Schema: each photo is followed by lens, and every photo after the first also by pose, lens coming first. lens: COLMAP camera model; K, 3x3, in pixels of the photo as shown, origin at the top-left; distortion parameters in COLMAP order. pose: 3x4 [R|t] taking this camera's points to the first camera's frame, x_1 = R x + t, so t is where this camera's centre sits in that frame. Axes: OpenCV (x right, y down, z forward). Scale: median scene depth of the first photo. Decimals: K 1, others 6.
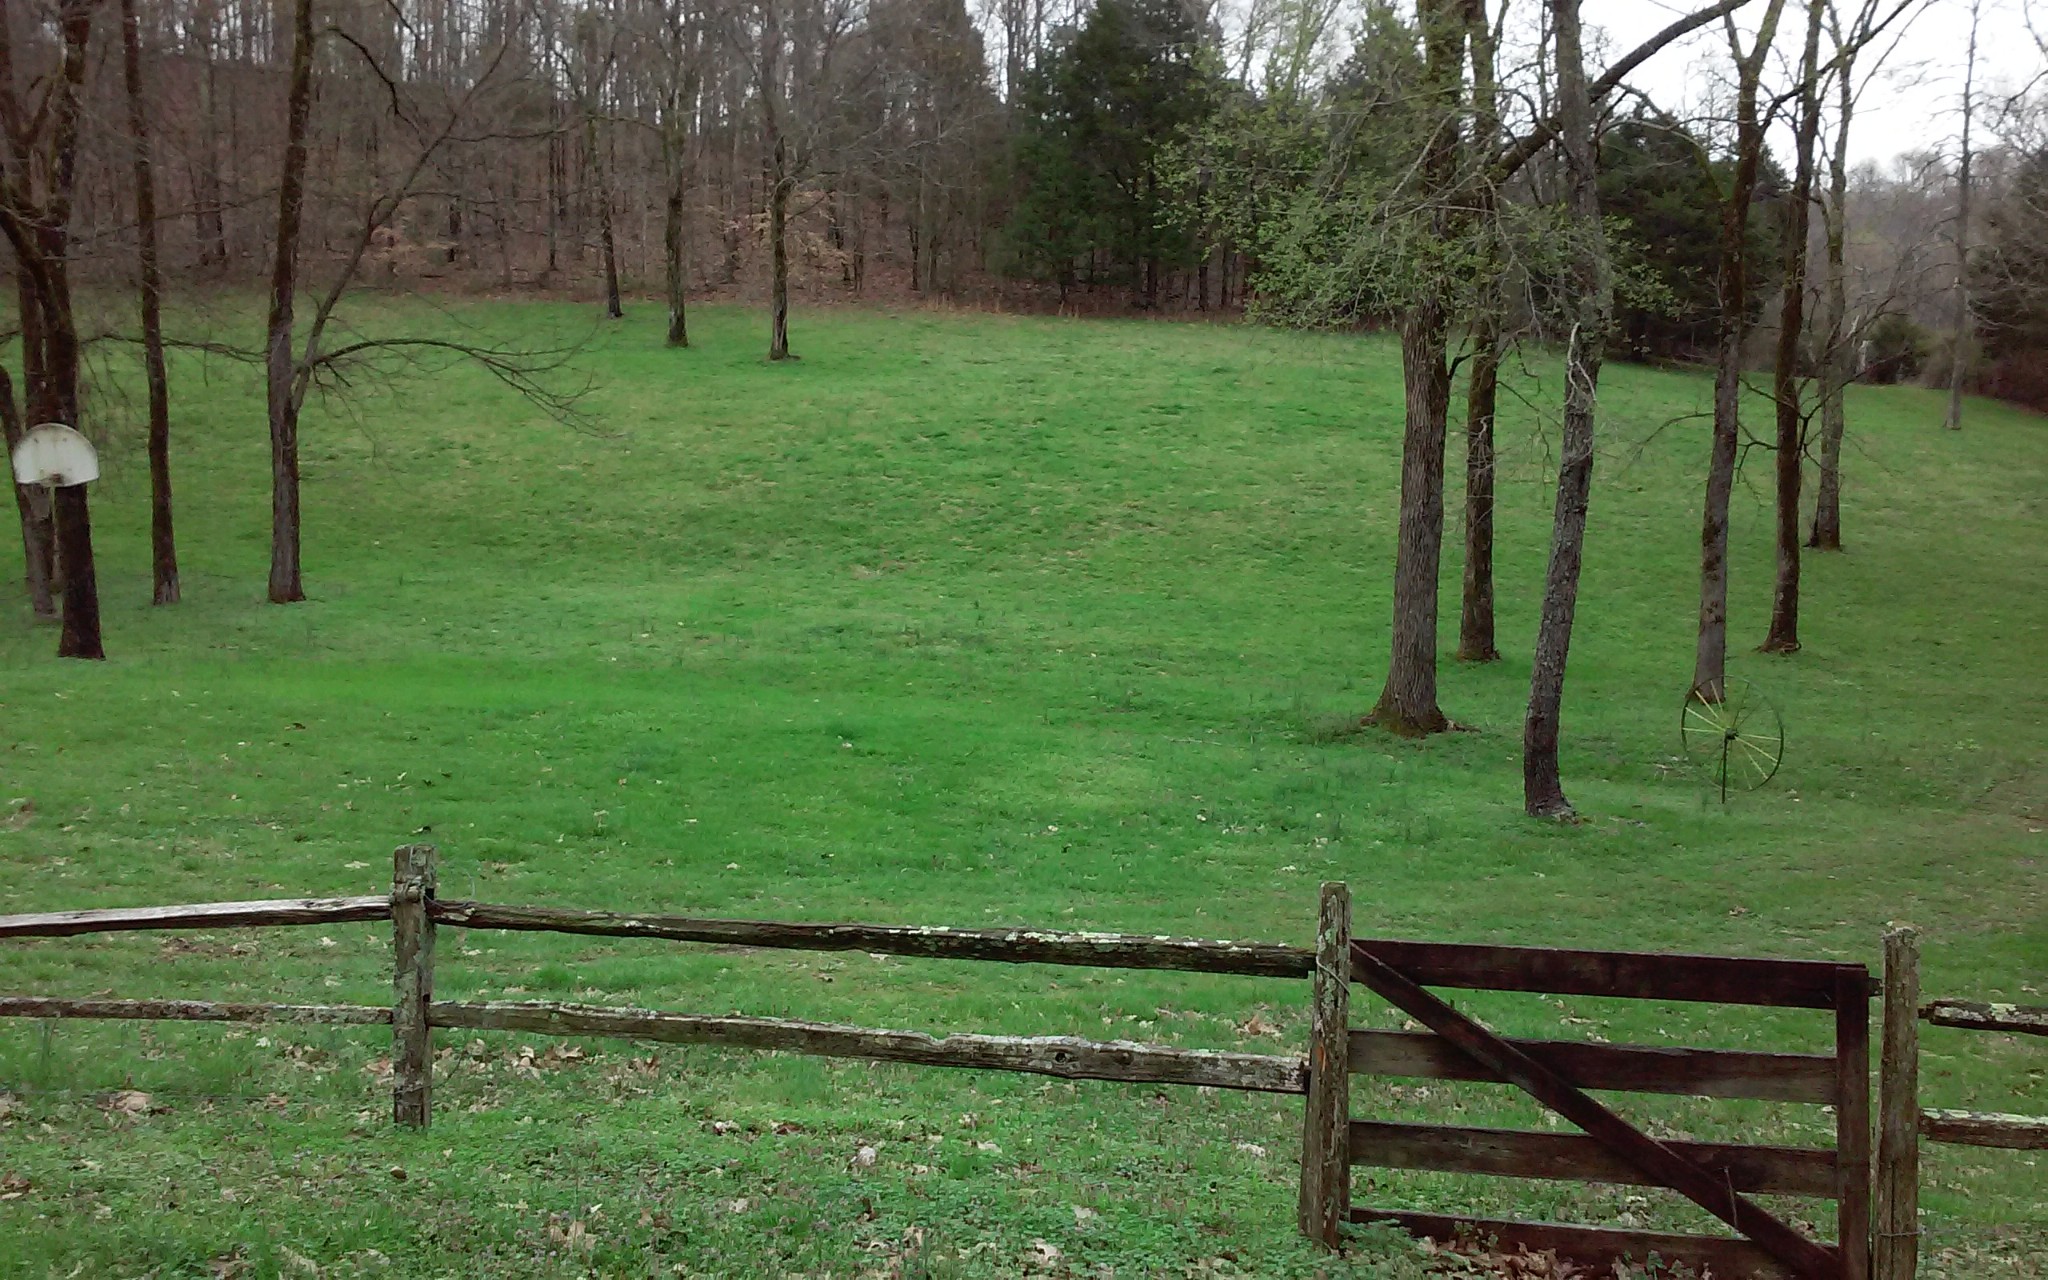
lens RADIAL K [[2043.7, 0, 1059.3], [0, 2043.7, 618.8], [0, 0, 1]] dist [0.026789, 0.000000]
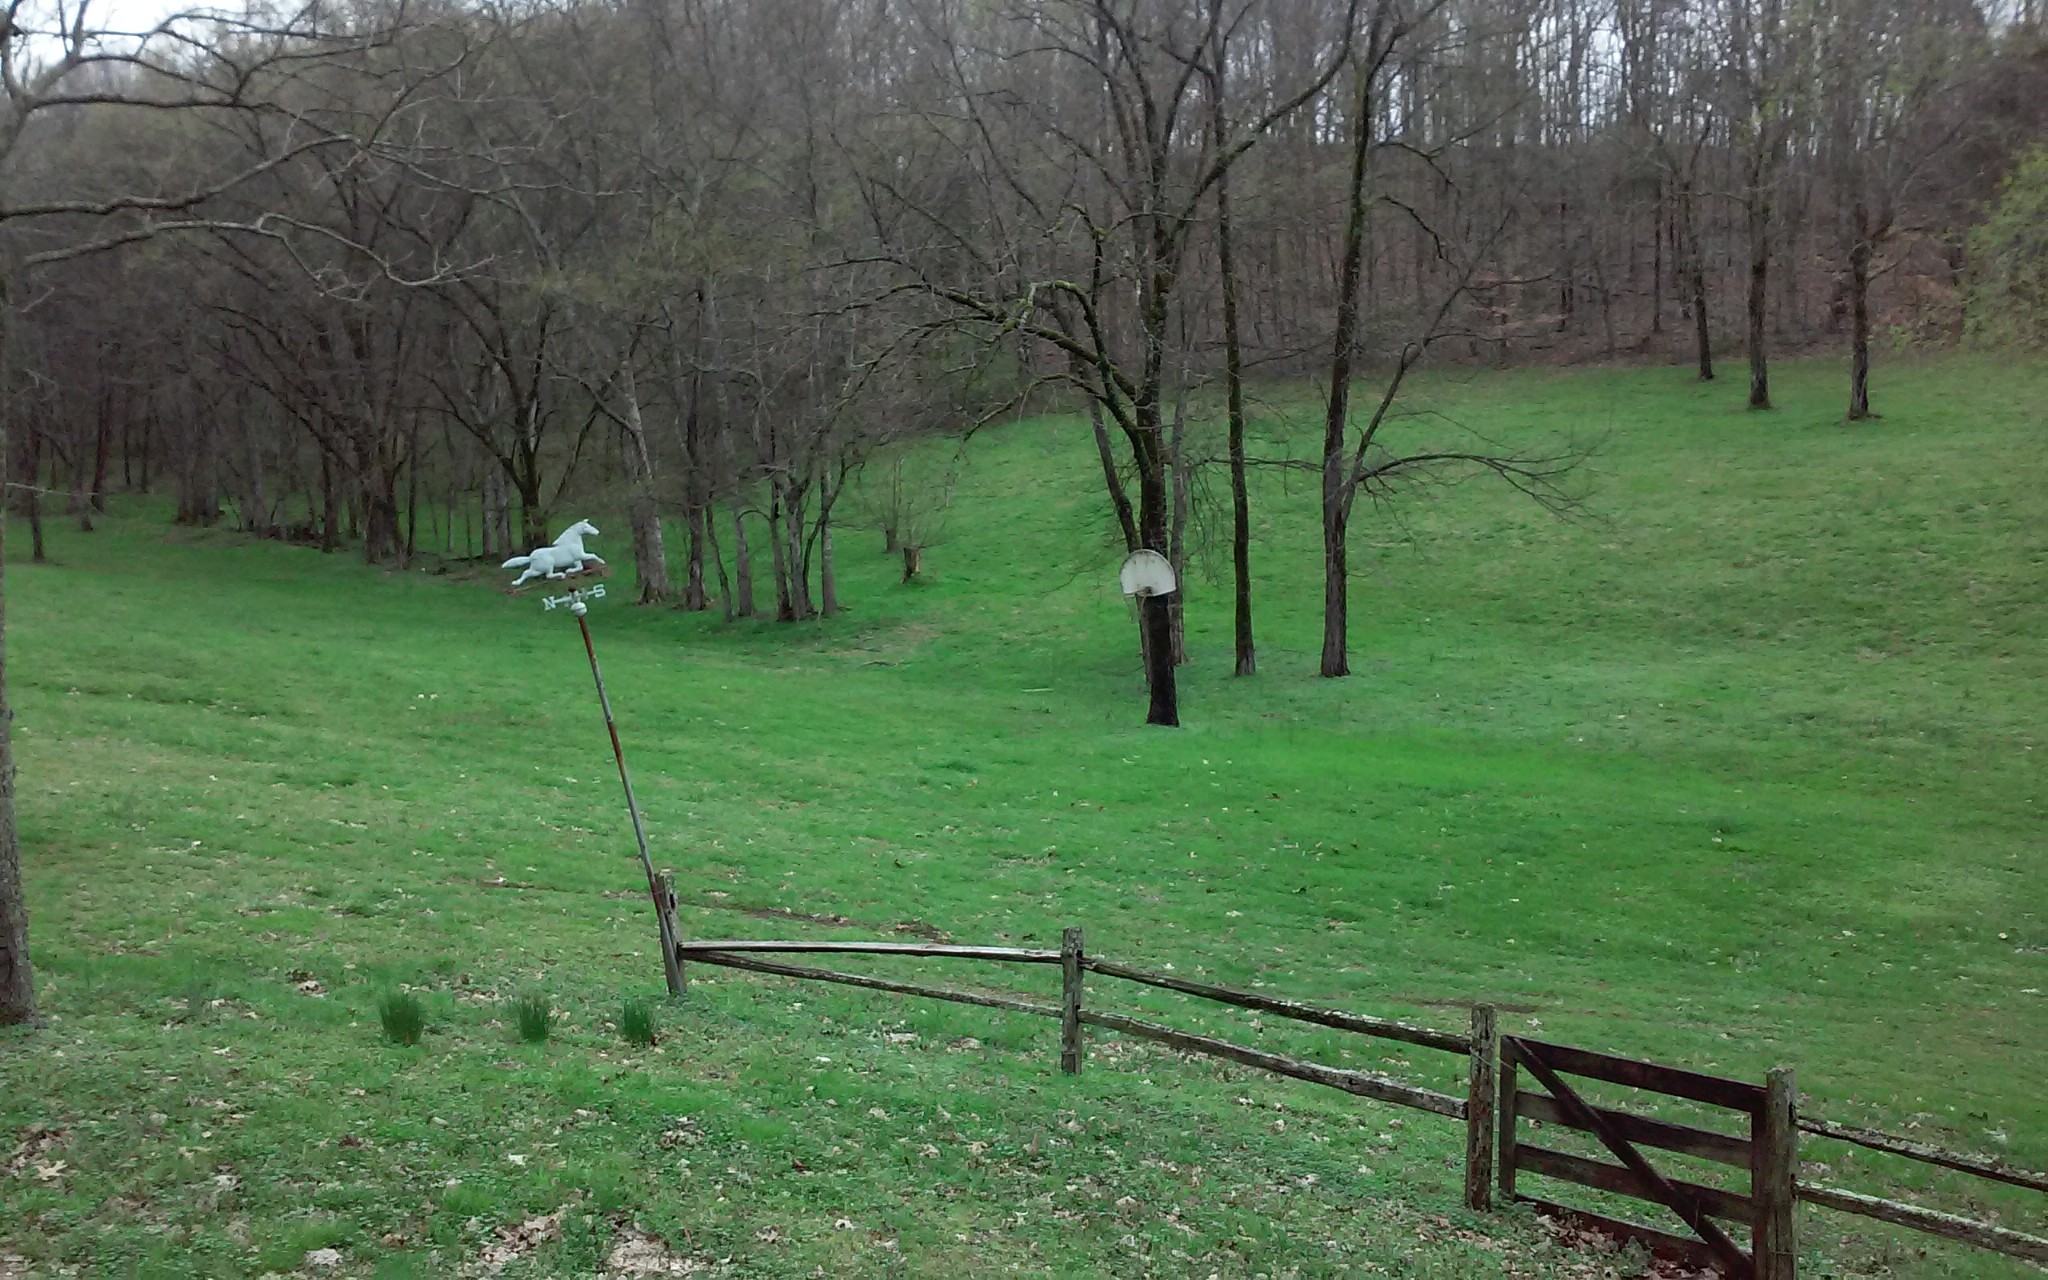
lens RADIAL K [[2043.7, 0, 1014.0], [0, 2043.7, 640.3], [0, 0, 1]] dist [0.026789, 0.000000]
pose [[0.836427, 0.017150, -0.547810, 0.147971], [-0.017668, 0.999835, 0.004325, -0.035939], [0.547794, 0.006061, 0.836591, -0.137205]]
